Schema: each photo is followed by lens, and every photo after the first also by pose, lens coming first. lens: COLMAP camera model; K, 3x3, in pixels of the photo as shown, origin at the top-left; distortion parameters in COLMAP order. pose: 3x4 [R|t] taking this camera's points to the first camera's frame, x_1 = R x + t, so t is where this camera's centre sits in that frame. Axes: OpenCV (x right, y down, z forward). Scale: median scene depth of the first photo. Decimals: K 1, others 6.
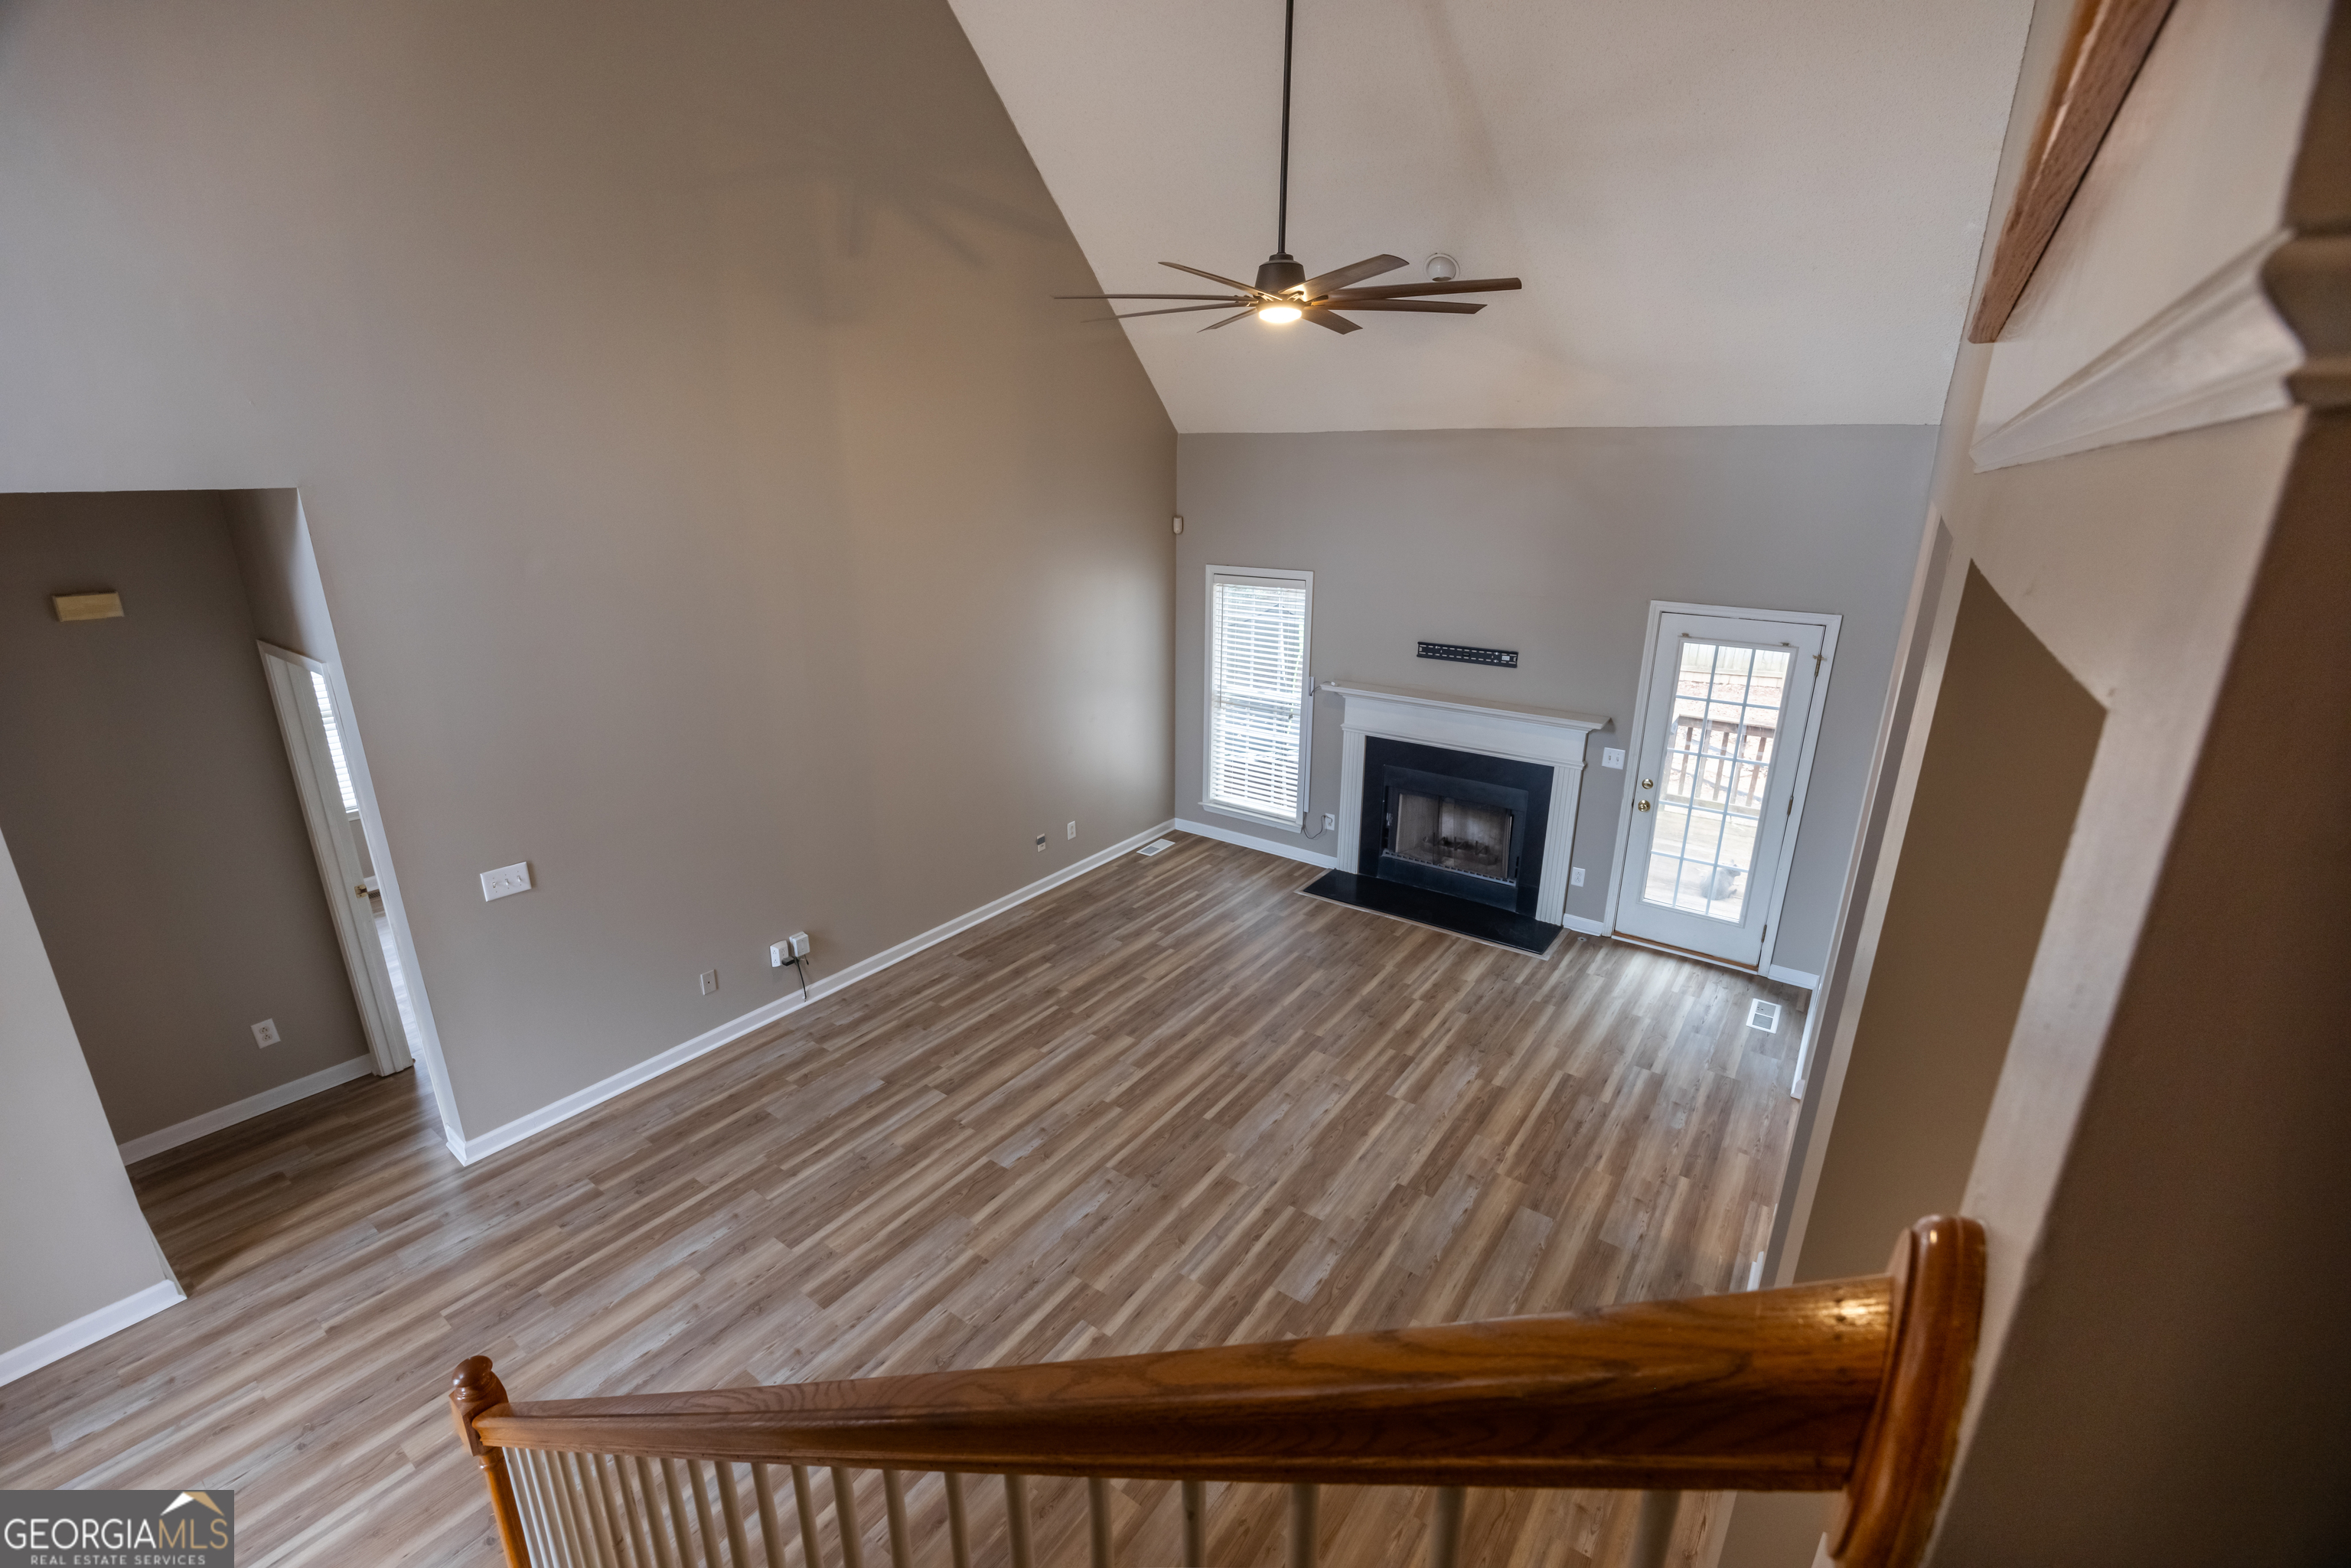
lens RADIAL K [[1015.9, 0, 1175.5], [0, 1015.9, 784.0], [0, 0, 1]] dist [-0.025272, 0.000003]
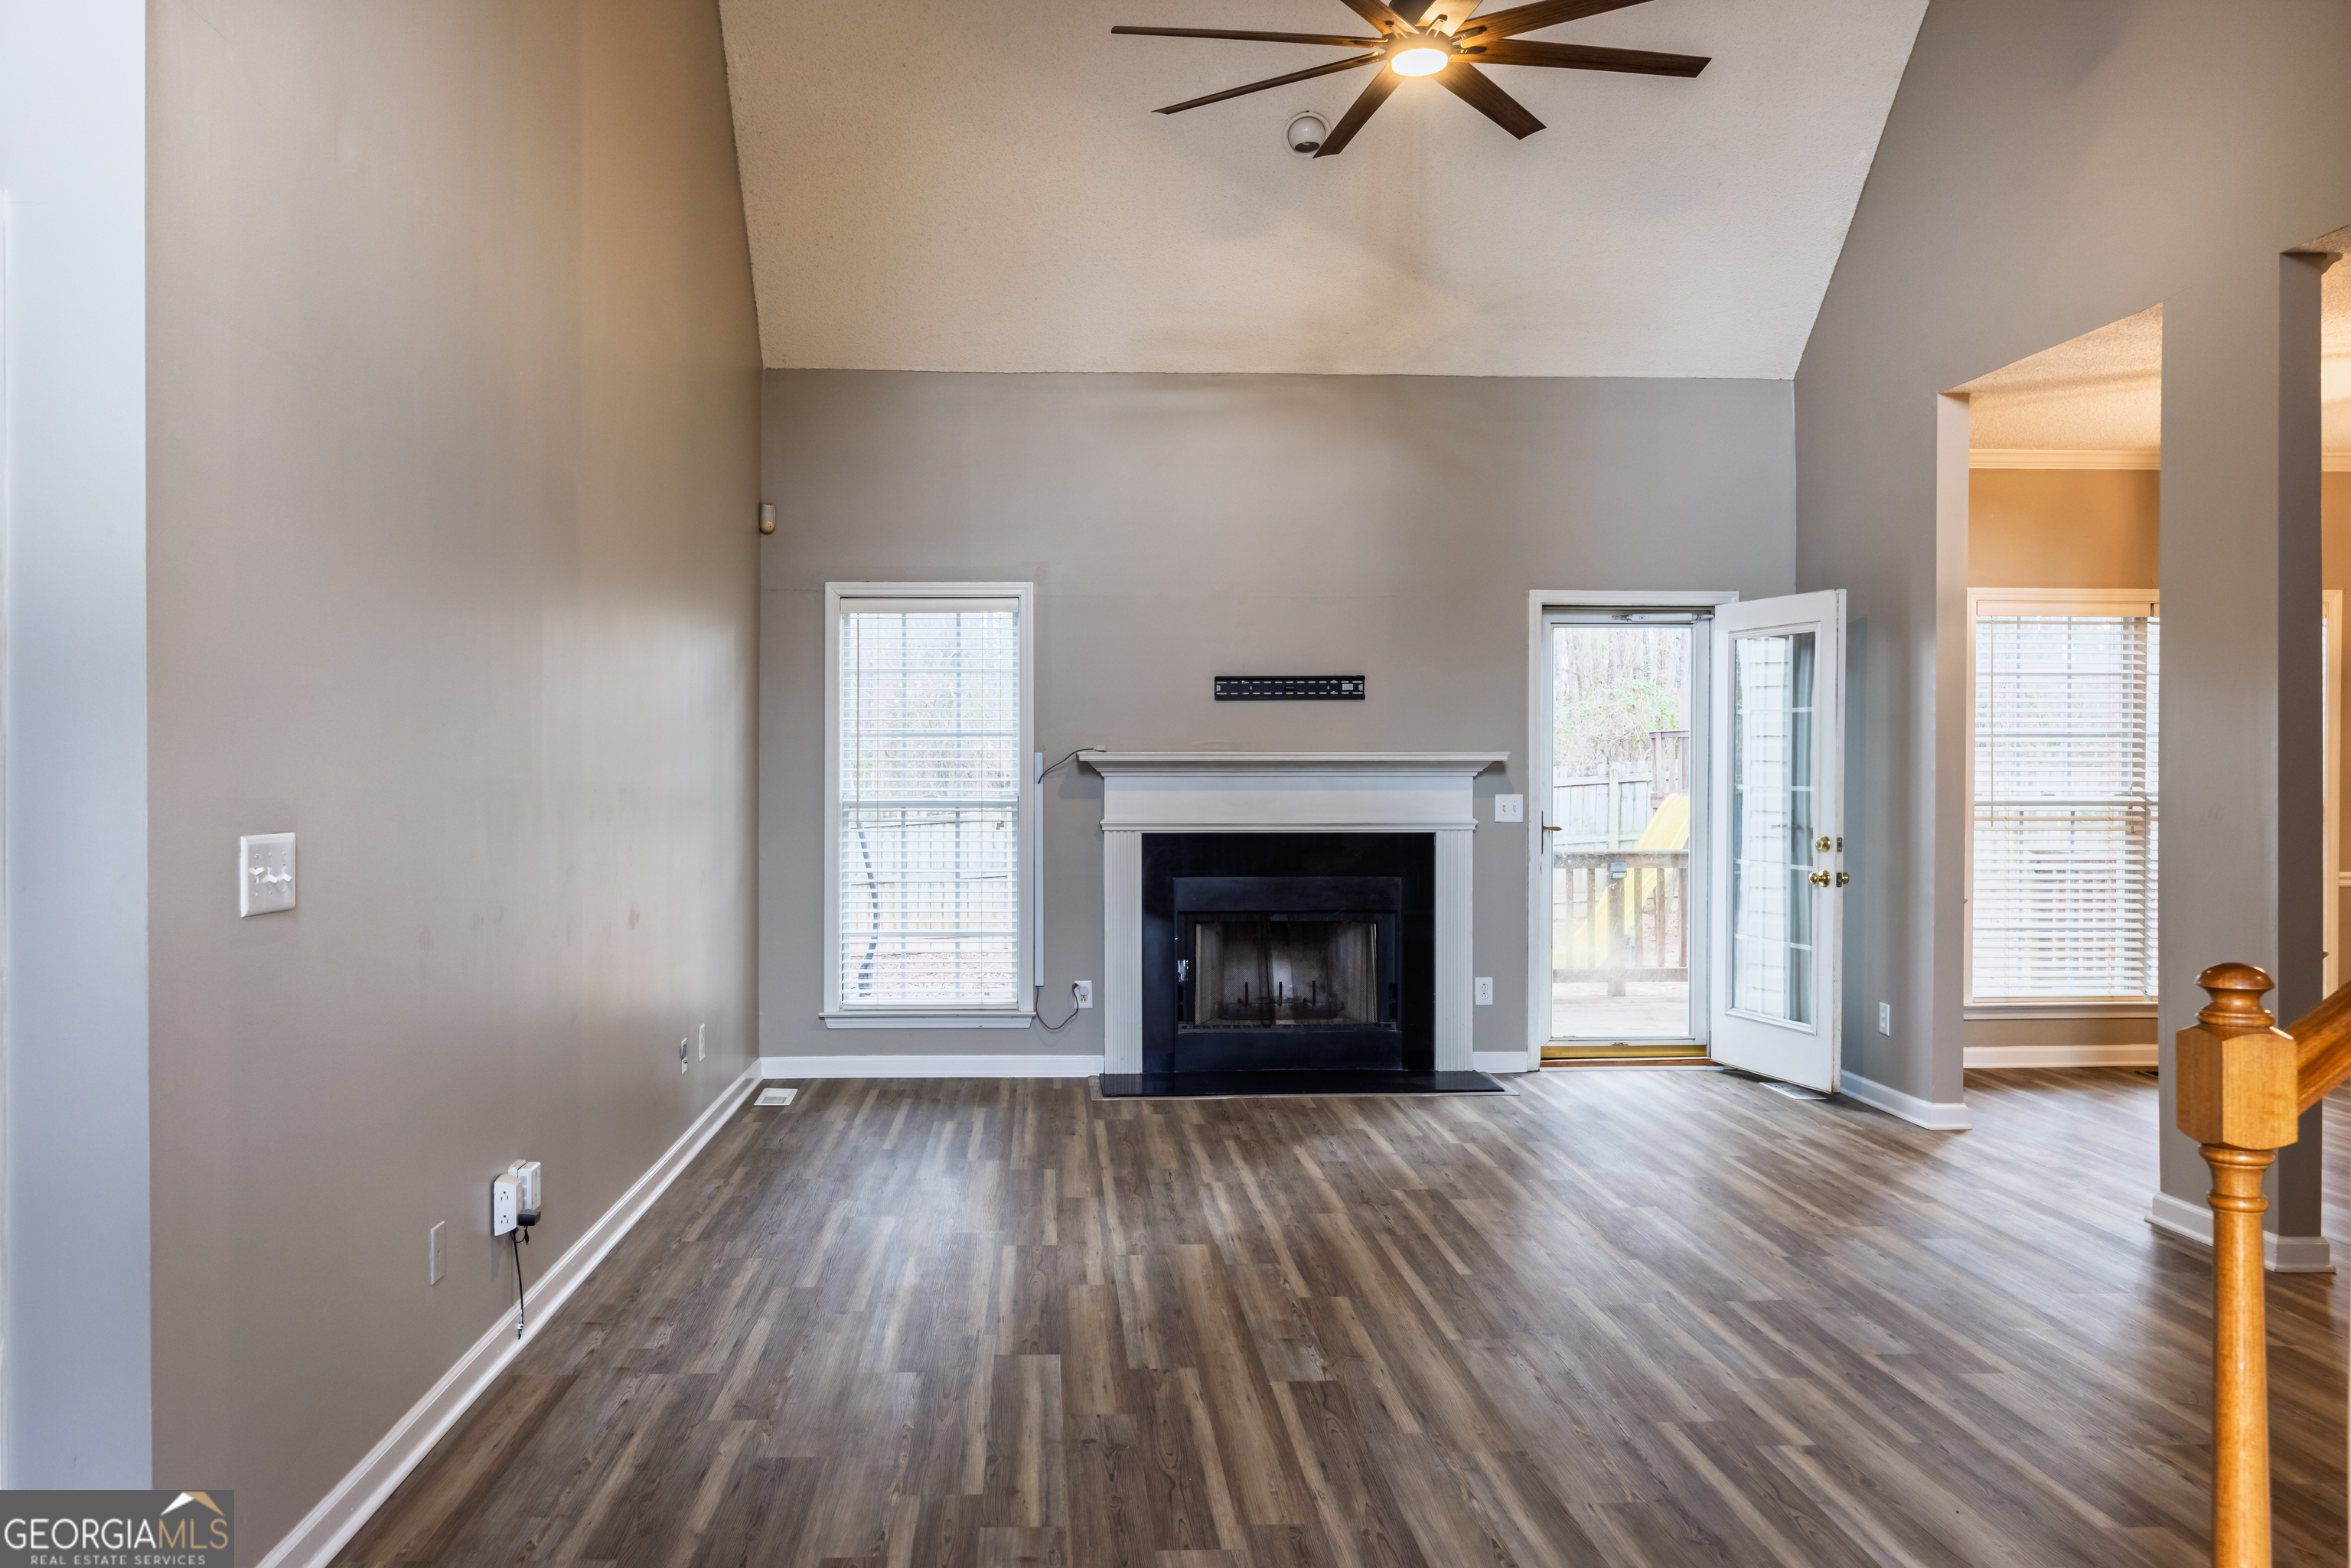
lens RADIAL K [[1757.6, 0, 1175.5], [0, 1757.6, 784.0], [0, 0, 1]] dist [0.000001, -0.000546]
pose [[0.775905, -0.015188, 0.630667, -0.670493], [0.195362, 0.956350, -0.217322, 0.226919], [-0.599837, 0.291830, 0.745004, 0.244223]]
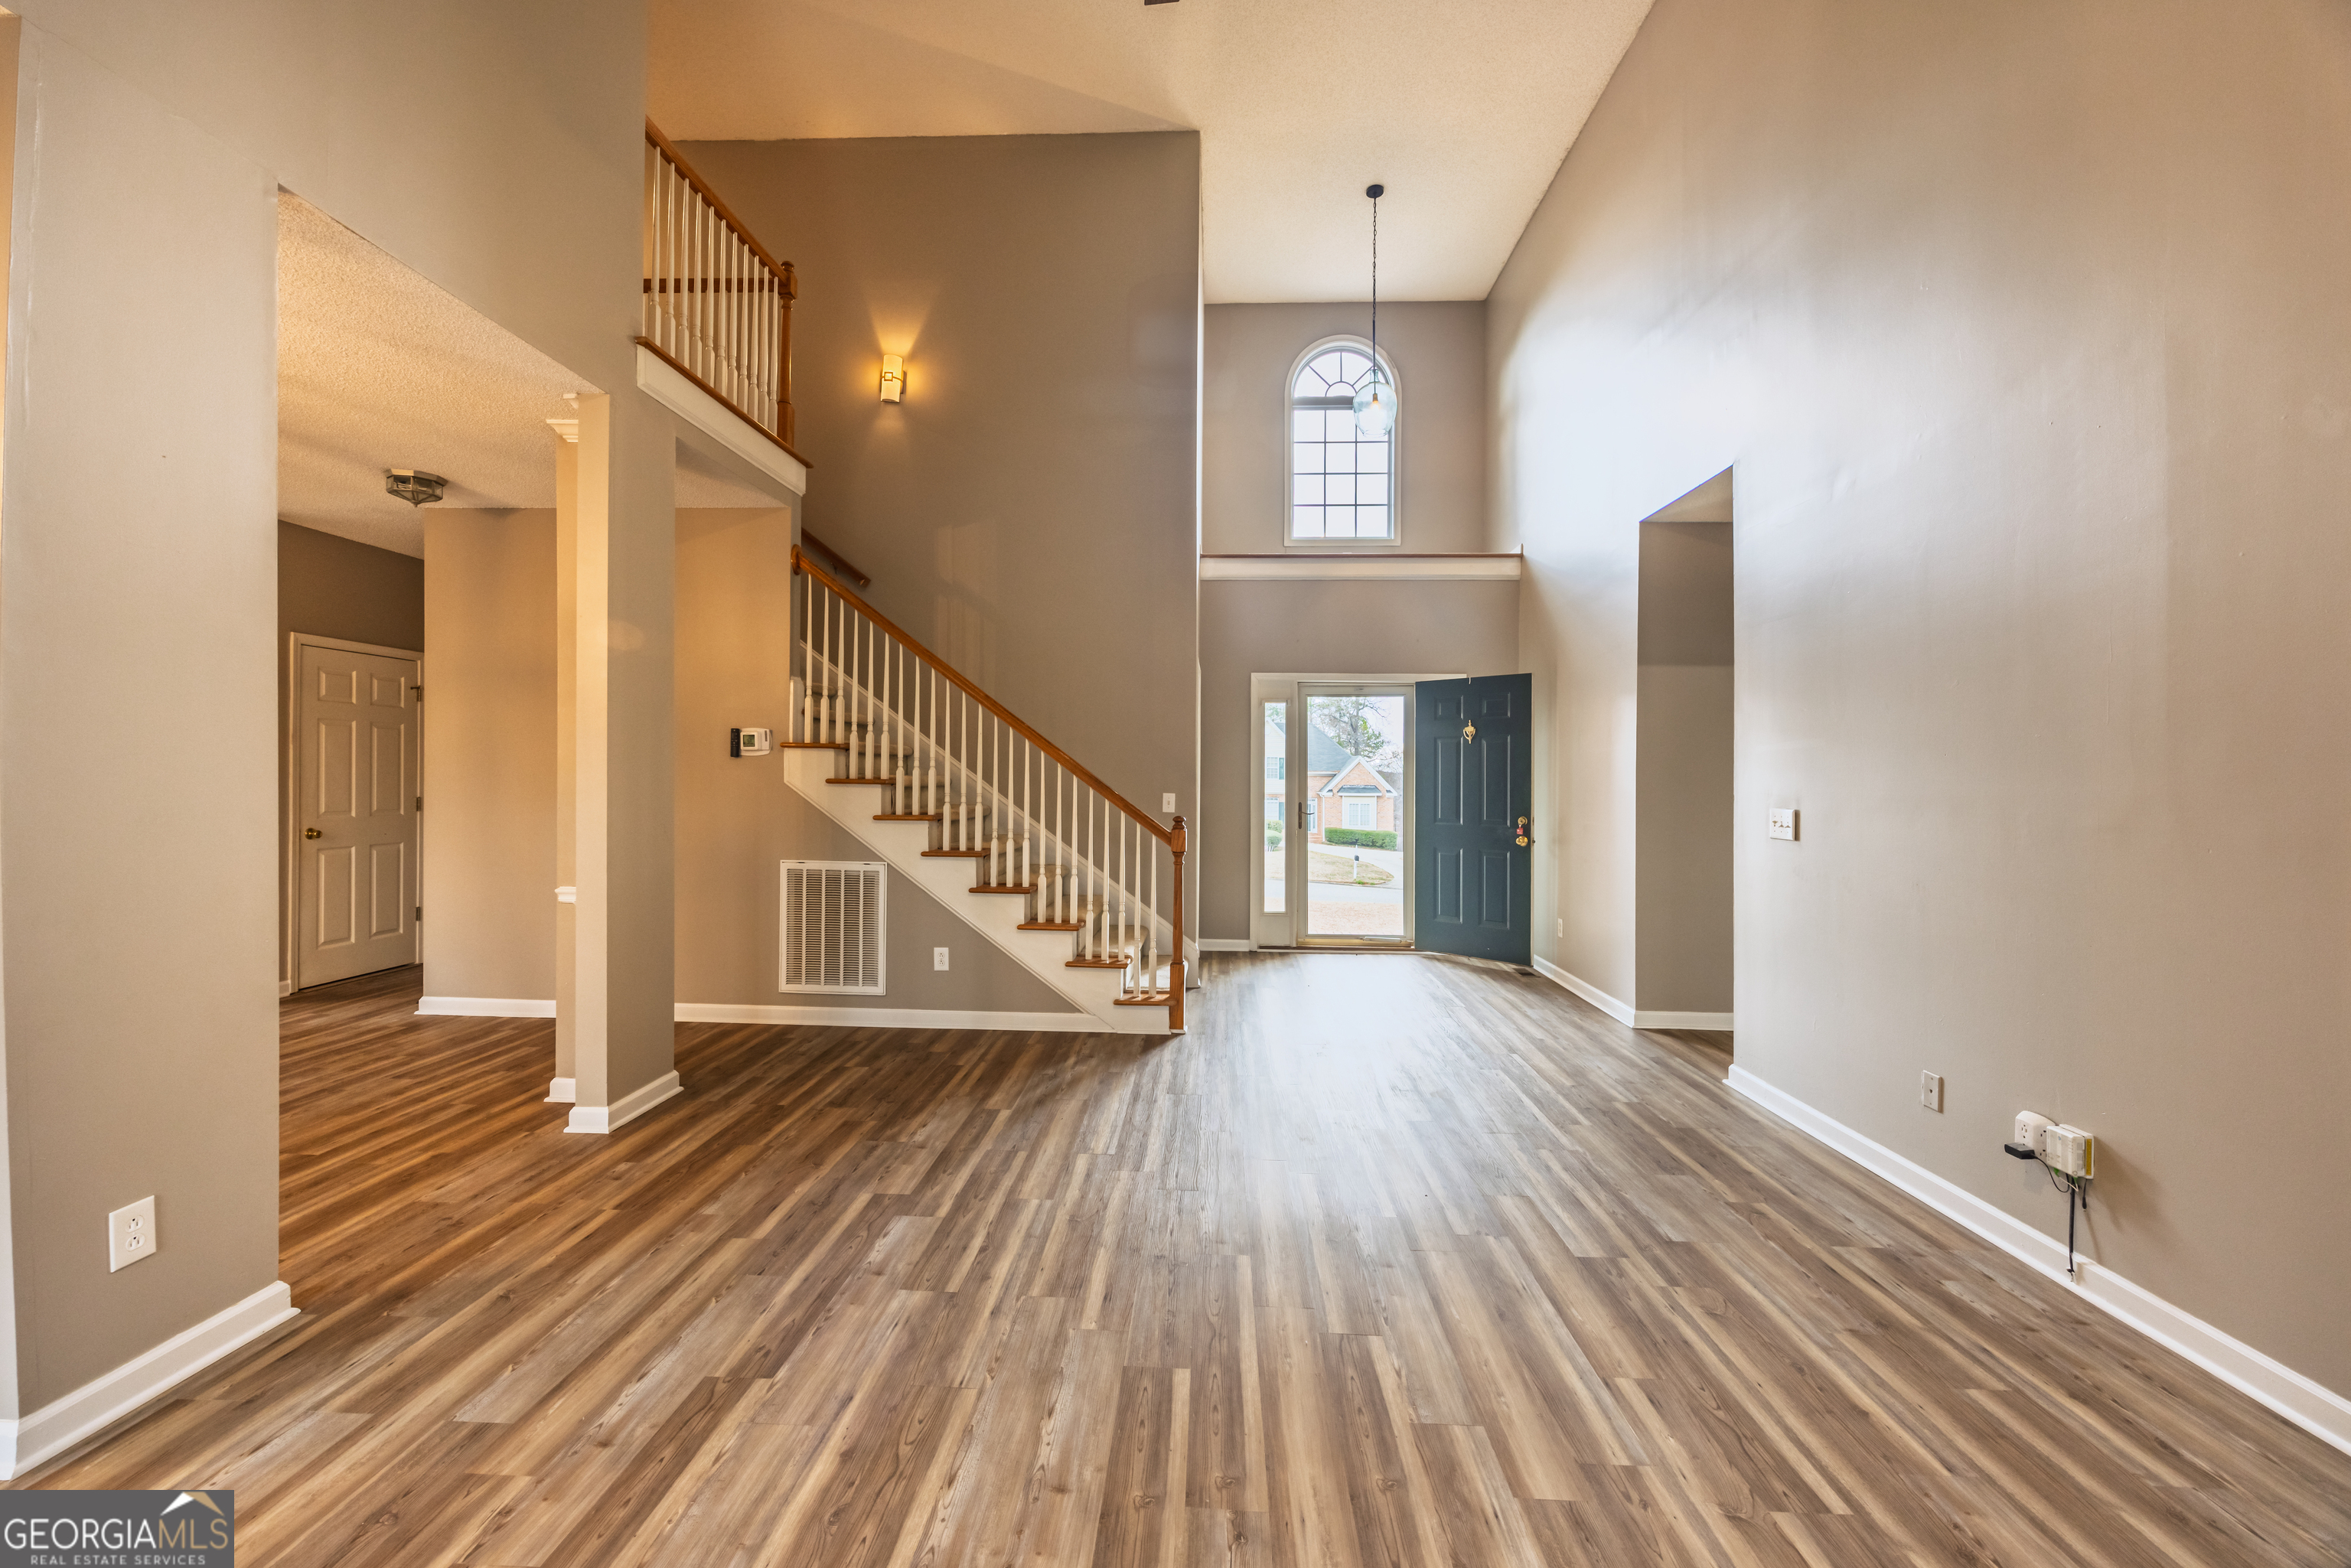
lens RADIAL K [[958.2, 0, 1175.5], [0, 958.2, 784.0], [0, 0, 1]] dist [-0.000408, 0.000037]
pose [[-0.842850, -0.016441, -0.537898, 0.263856], [-0.177640, 0.952007, 0.249252, -0.051513], [0.507984, 0.305634, -0.805320, 1.178893]]
